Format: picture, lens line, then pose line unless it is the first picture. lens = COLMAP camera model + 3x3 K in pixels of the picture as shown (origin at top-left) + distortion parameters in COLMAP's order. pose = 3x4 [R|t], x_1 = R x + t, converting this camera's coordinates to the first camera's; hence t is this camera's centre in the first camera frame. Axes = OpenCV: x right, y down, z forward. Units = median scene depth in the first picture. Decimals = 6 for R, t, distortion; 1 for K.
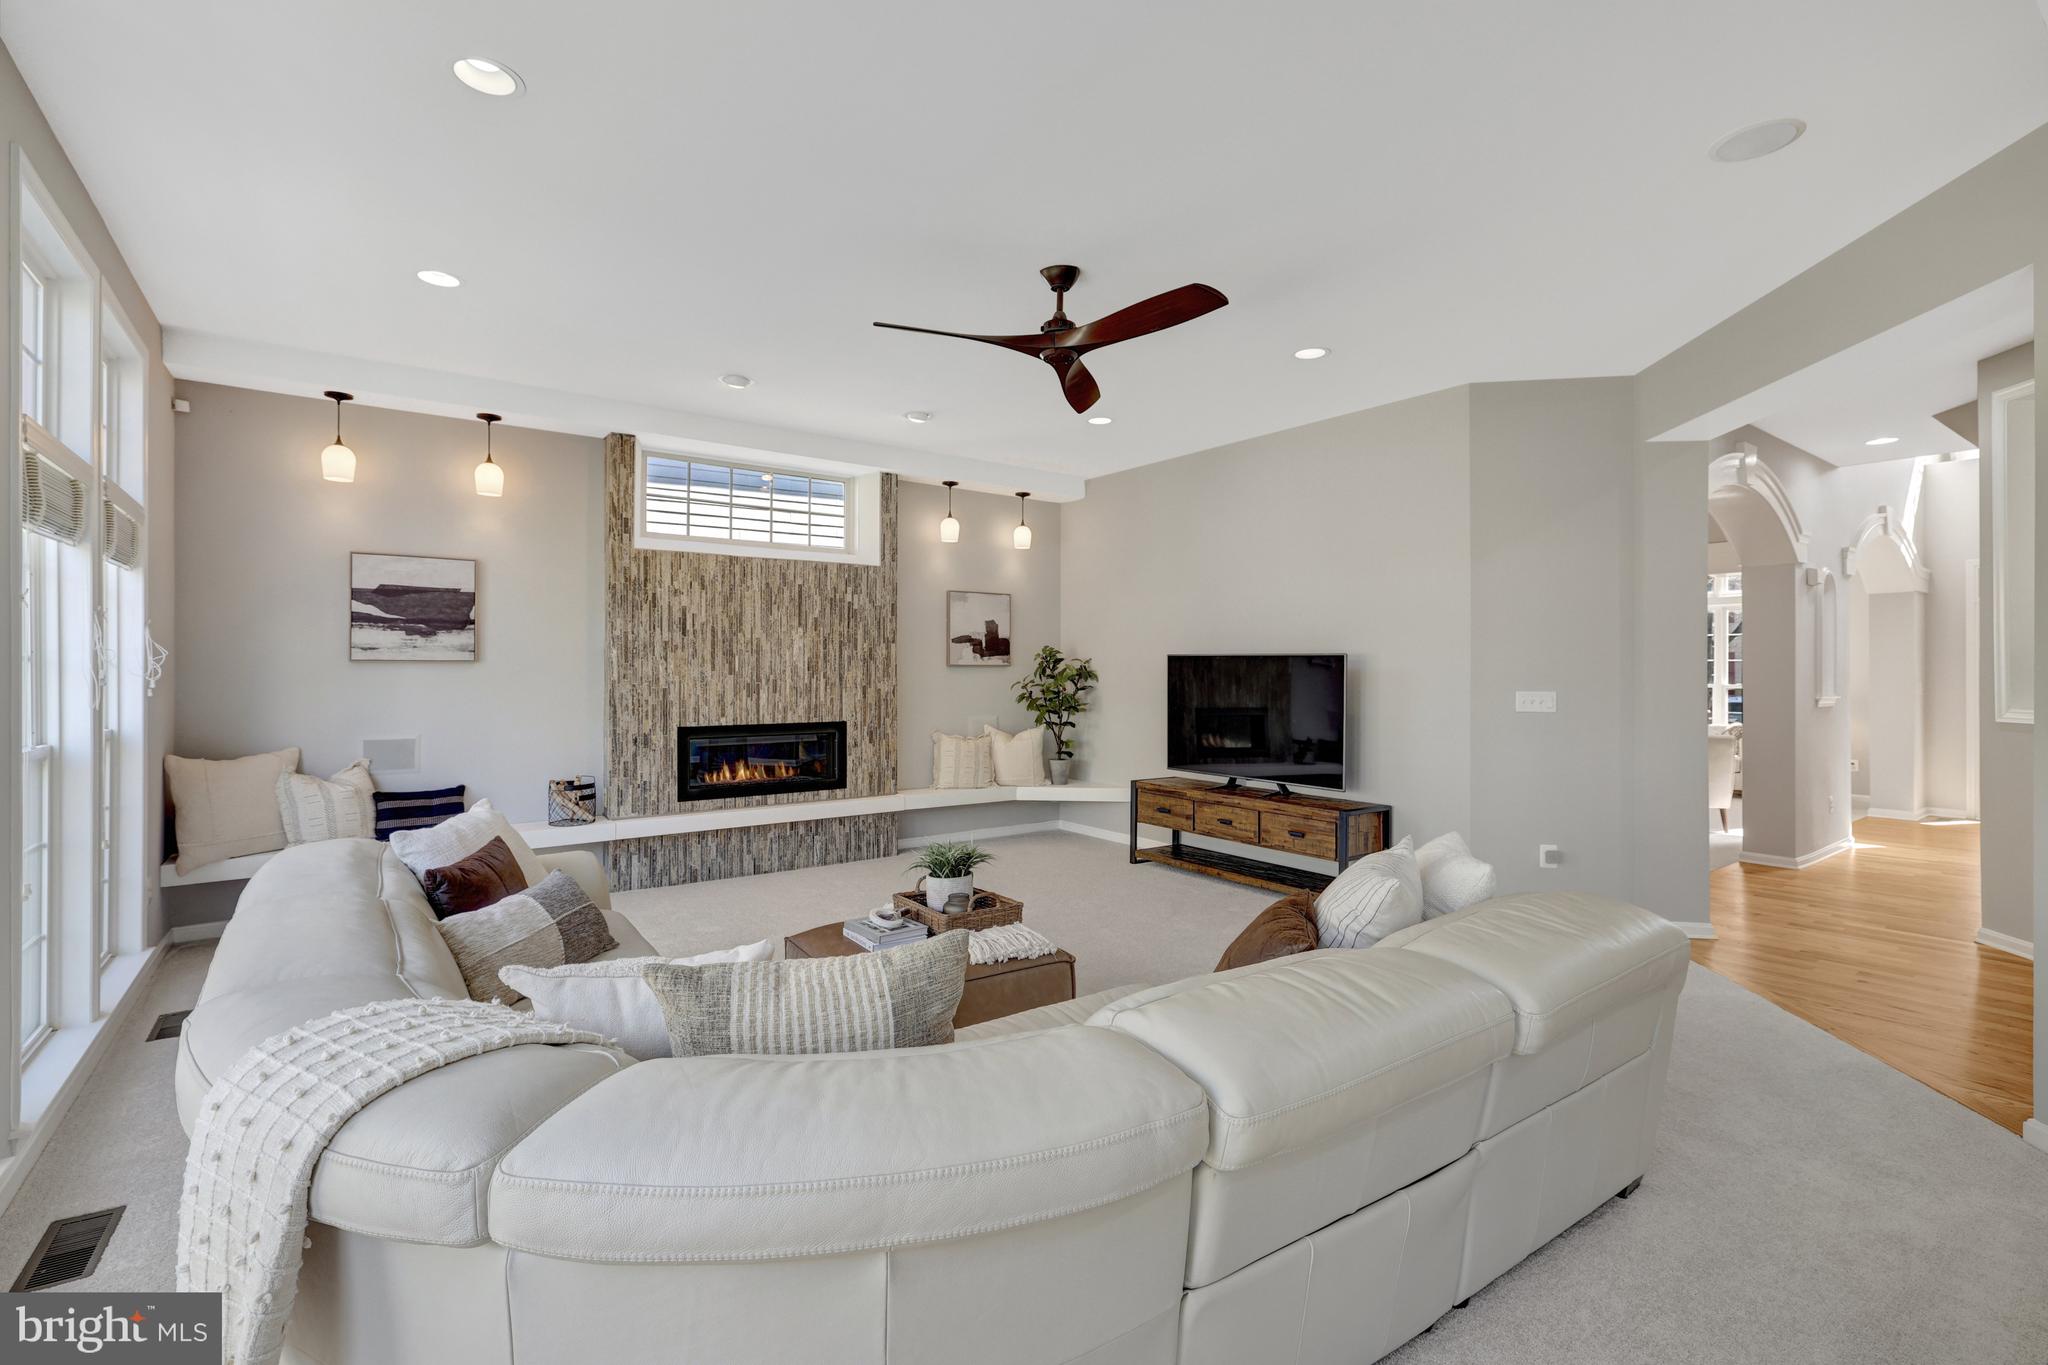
lens RADIAL K [[905.6, 0, 1016.5], [0, 905.6, 671.1], [0, 0, 1]] dist [-0.003170, -0.000213]
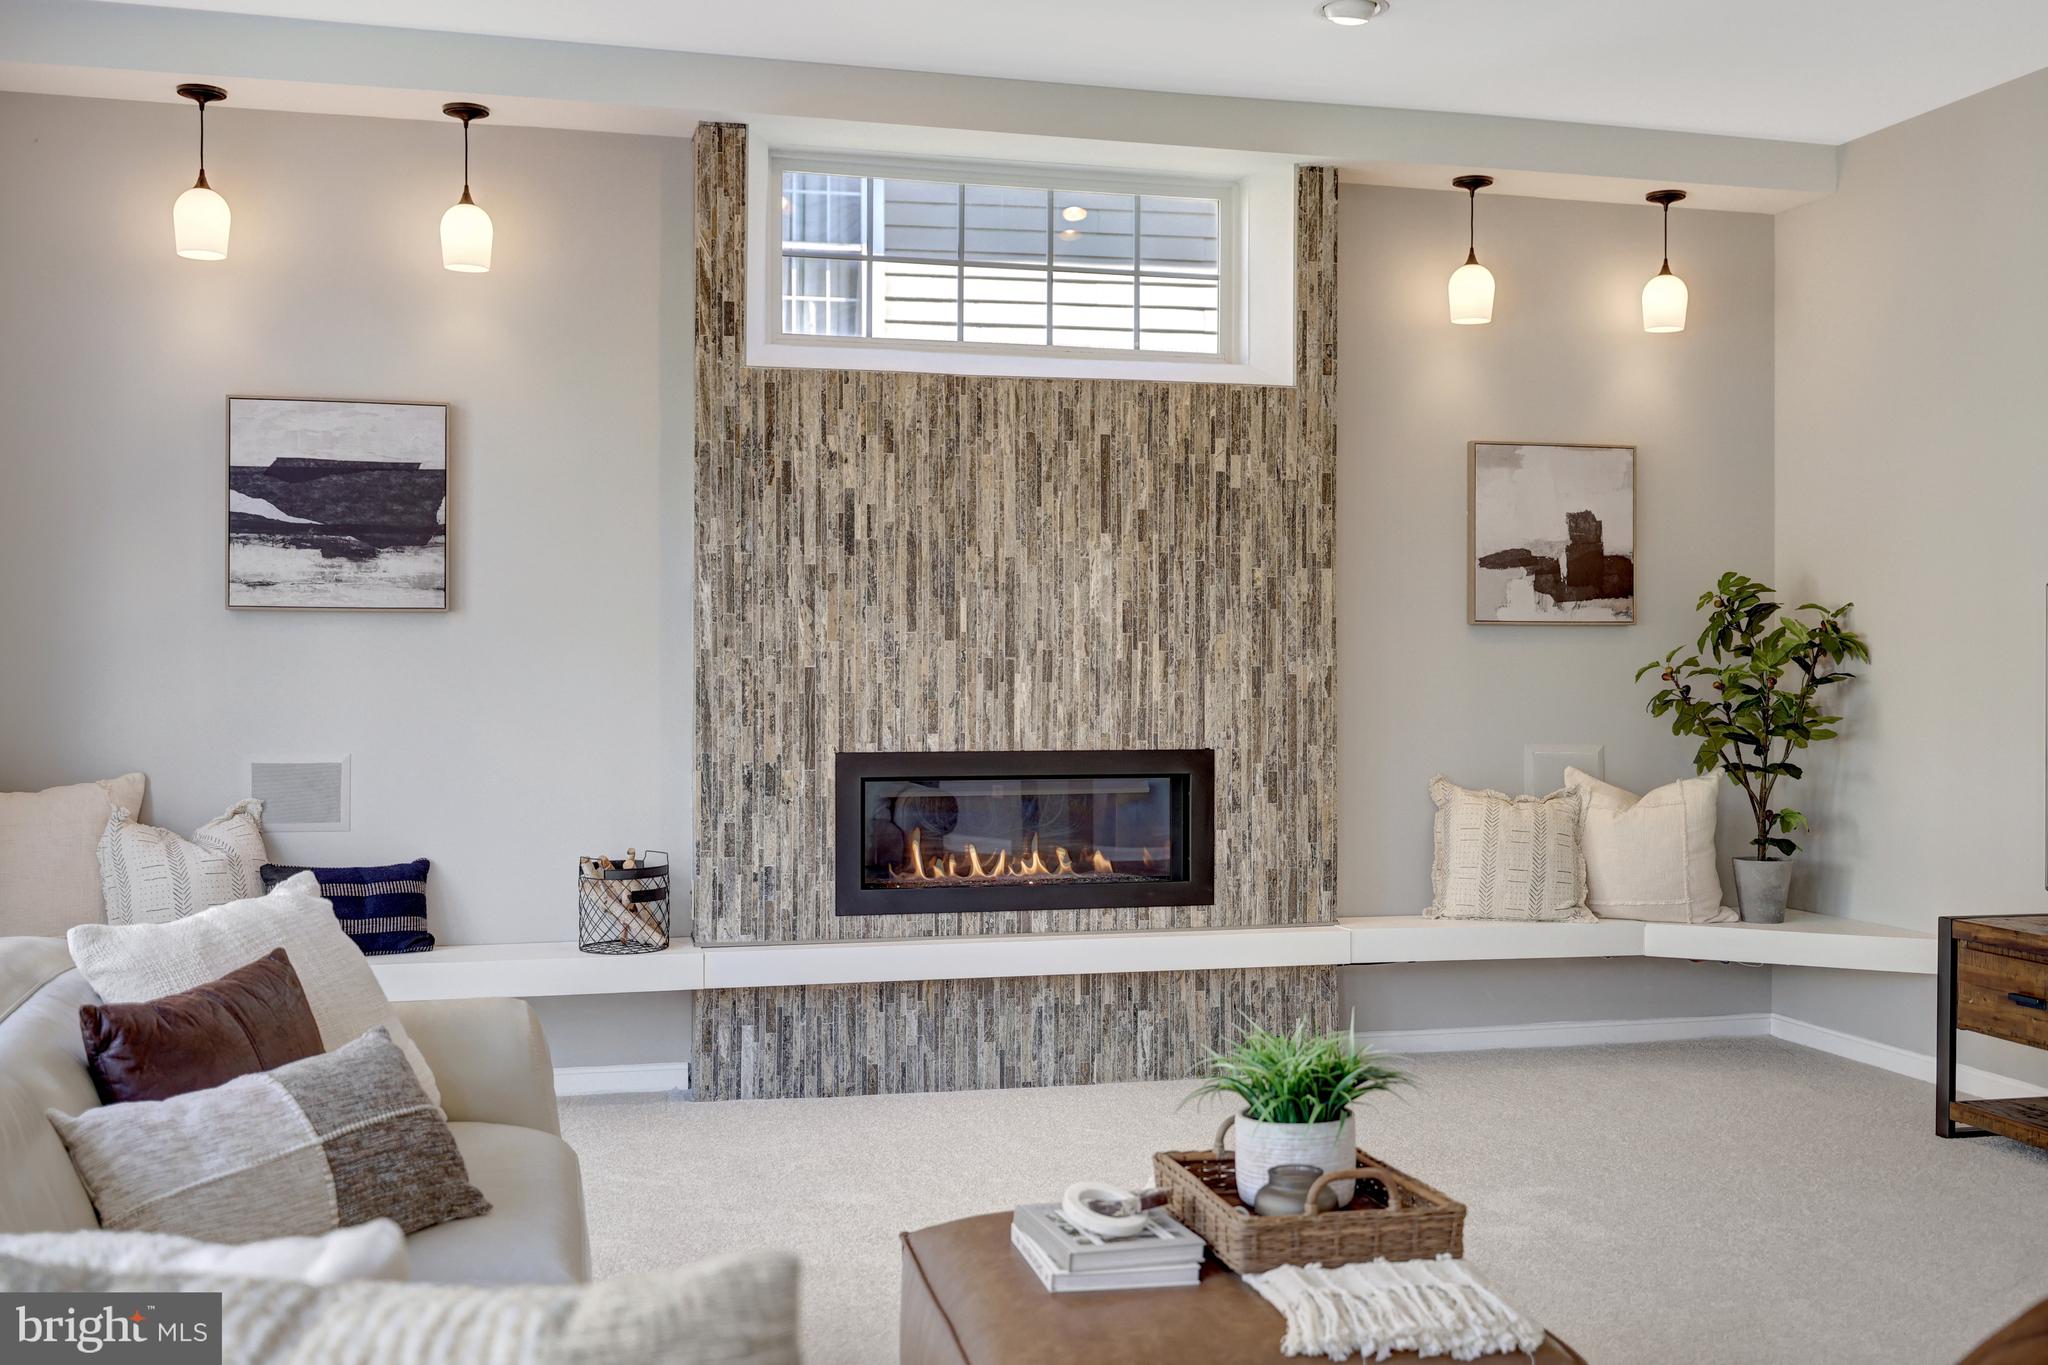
lens RADIAL K [[1978.7, 0, 1015.6], [0, 1978.7, 671.4], [0, 0, 1]] dist [-0.005606, 0.000000]
pose [[0.930361, 0.000915, -0.366643, 0.076737], [-0.000808, 1.000000, 0.000443, 0.019782], [0.366643, -0.000116, 0.930362, 0.097631]]
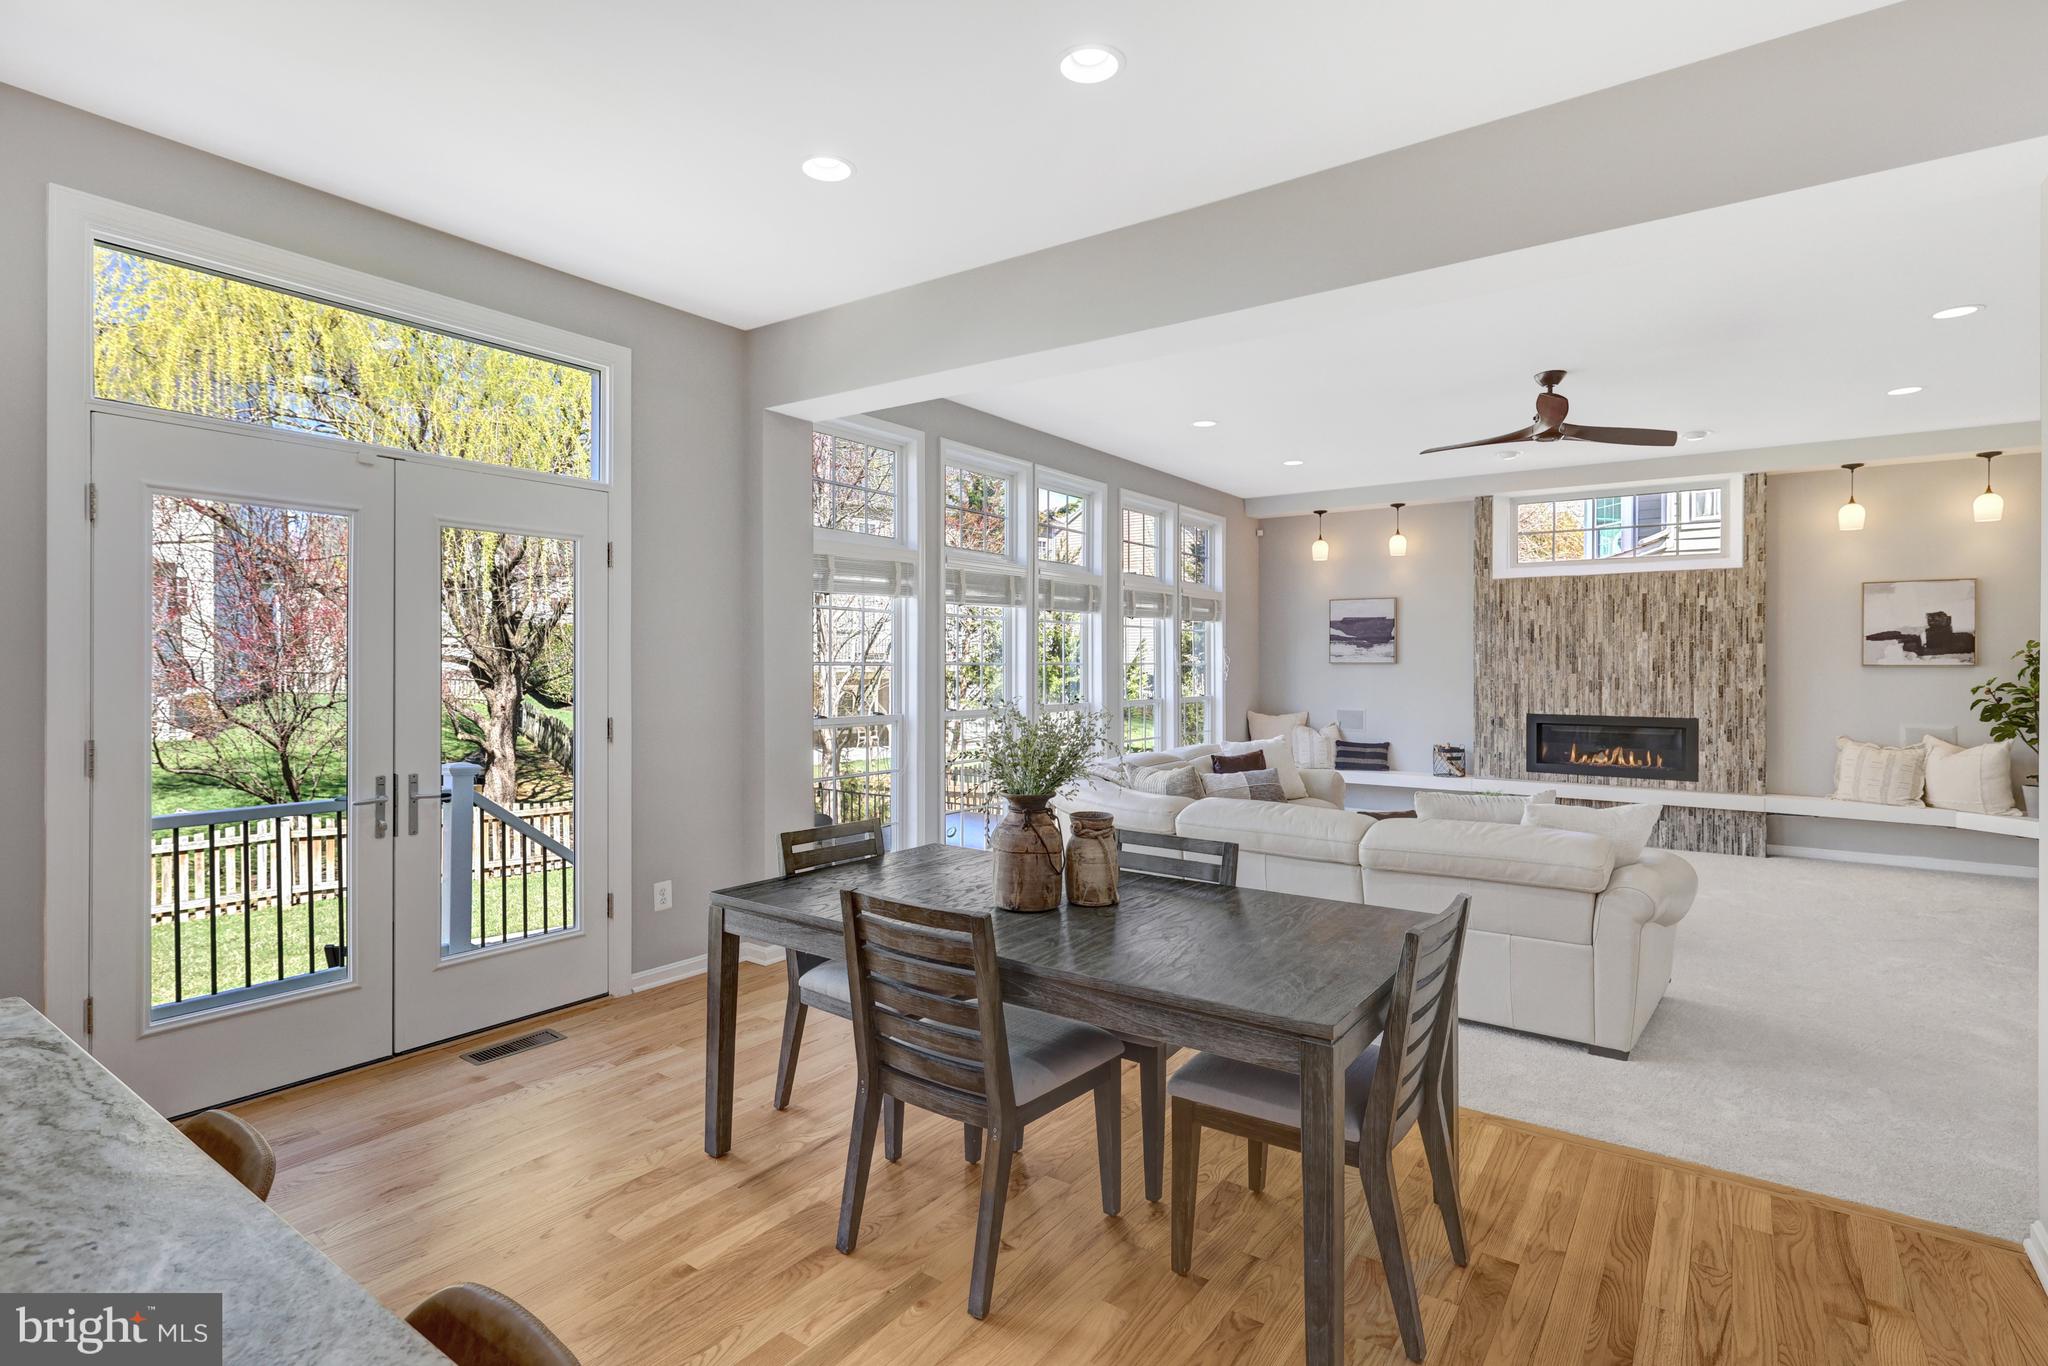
lens RADIAL K [[1019.3, 0, 1024.9], [0, 1019.3, 673.4], [0, 0, 1]] dist [0.002029, -0.000446]
pose [[0.317643, 0.009415, -0.948164, 0.761375], [-0.002361, 0.999955, 0.009138, -0.006869], [0.948207, -0.000663, 0.317651, -0.138112]]
